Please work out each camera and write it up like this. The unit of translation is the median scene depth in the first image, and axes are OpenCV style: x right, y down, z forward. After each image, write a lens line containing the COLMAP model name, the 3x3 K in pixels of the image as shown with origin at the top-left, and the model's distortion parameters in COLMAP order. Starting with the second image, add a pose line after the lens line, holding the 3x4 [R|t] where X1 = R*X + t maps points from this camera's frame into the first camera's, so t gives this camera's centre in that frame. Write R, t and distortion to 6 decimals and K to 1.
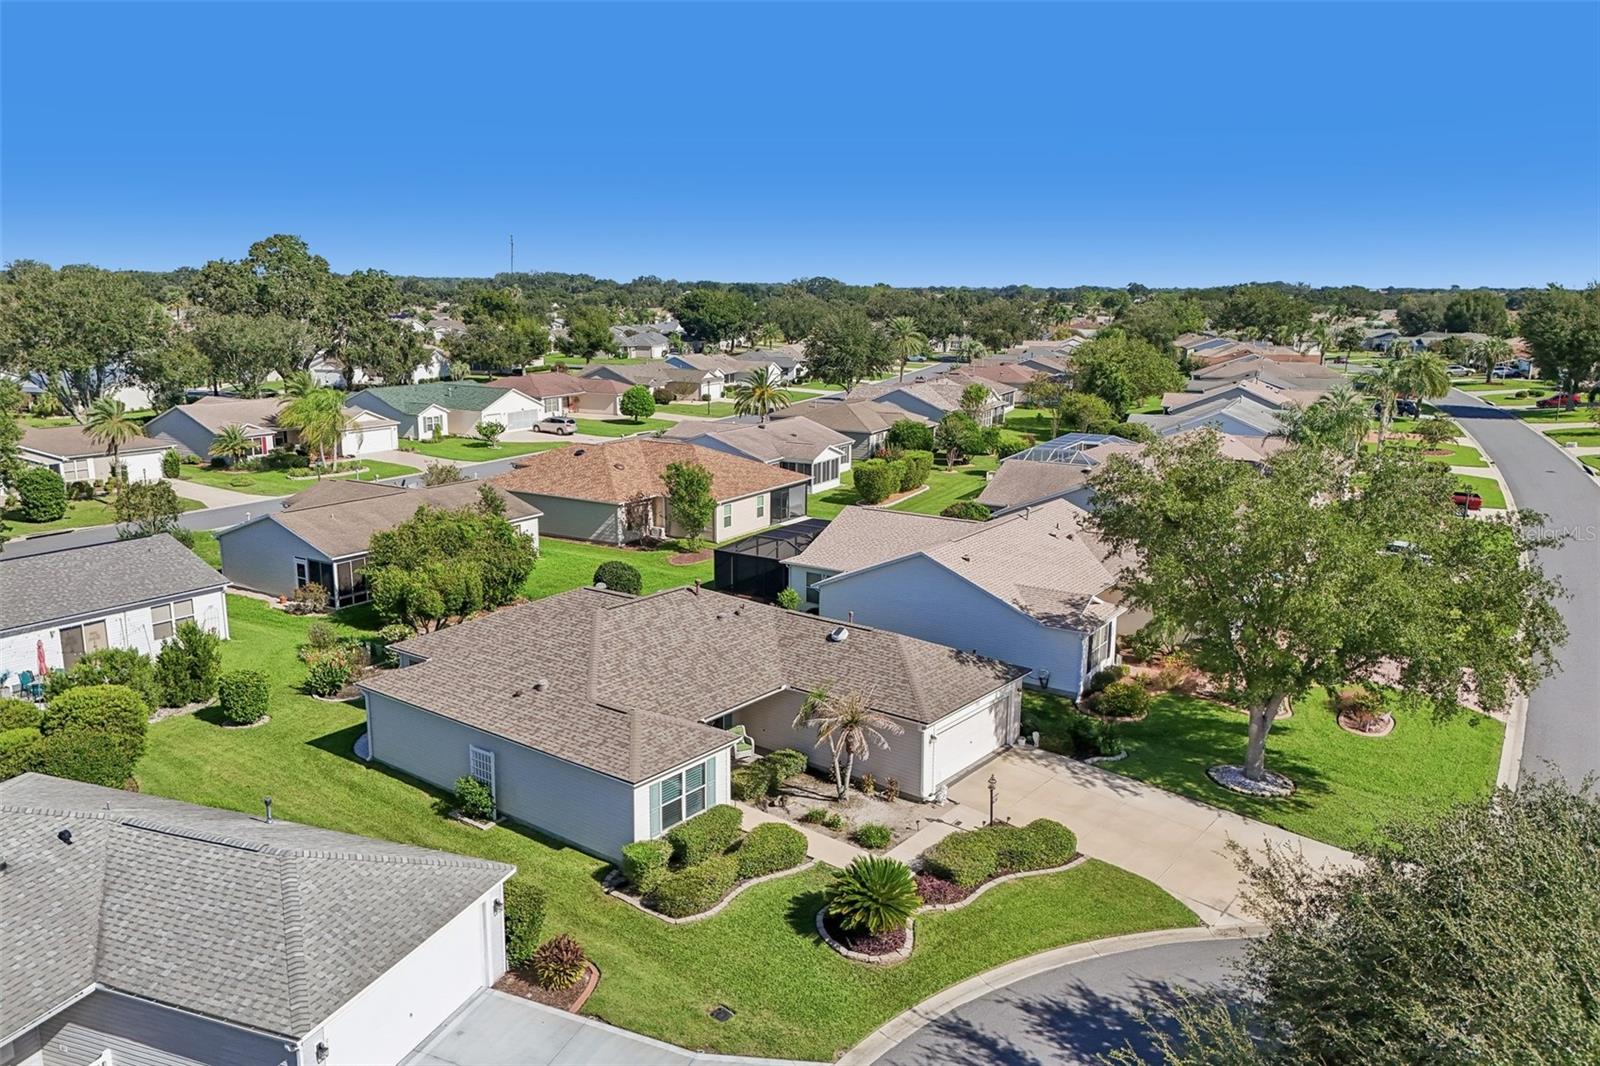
lens RADIAL K [[1168.7, 0, 804.4], [0, 1168.7, 533.2], [0, 0, 1]] dist [0.098395, -0.123586]
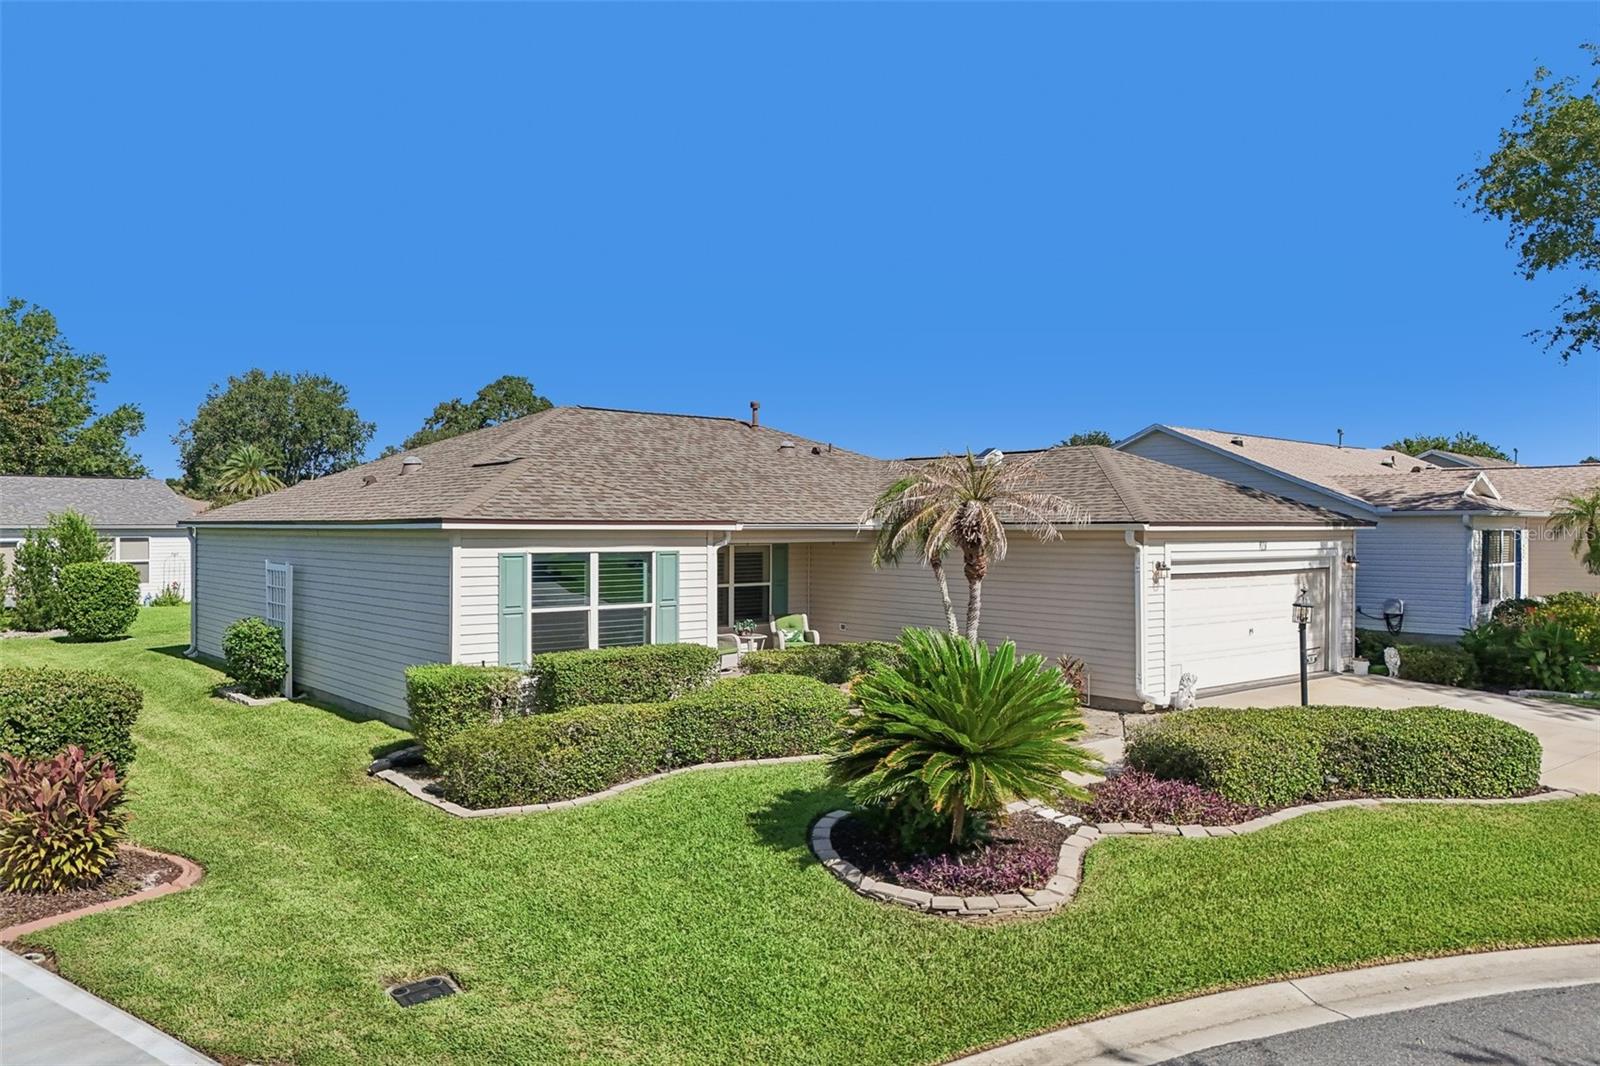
lens RADIAL K [[1168.7, 0, 804.4], [0, 1168.7, 533.2], [0, 0, 1]] dist [0.098395, -0.123586]
pose [[0.976169, -0.004860, -0.216956, 0.077439], [-0.038482, 0.980028, -0.195099, 0.273049], [0.213571, 0.198799, 0.956486, 0.549970]]
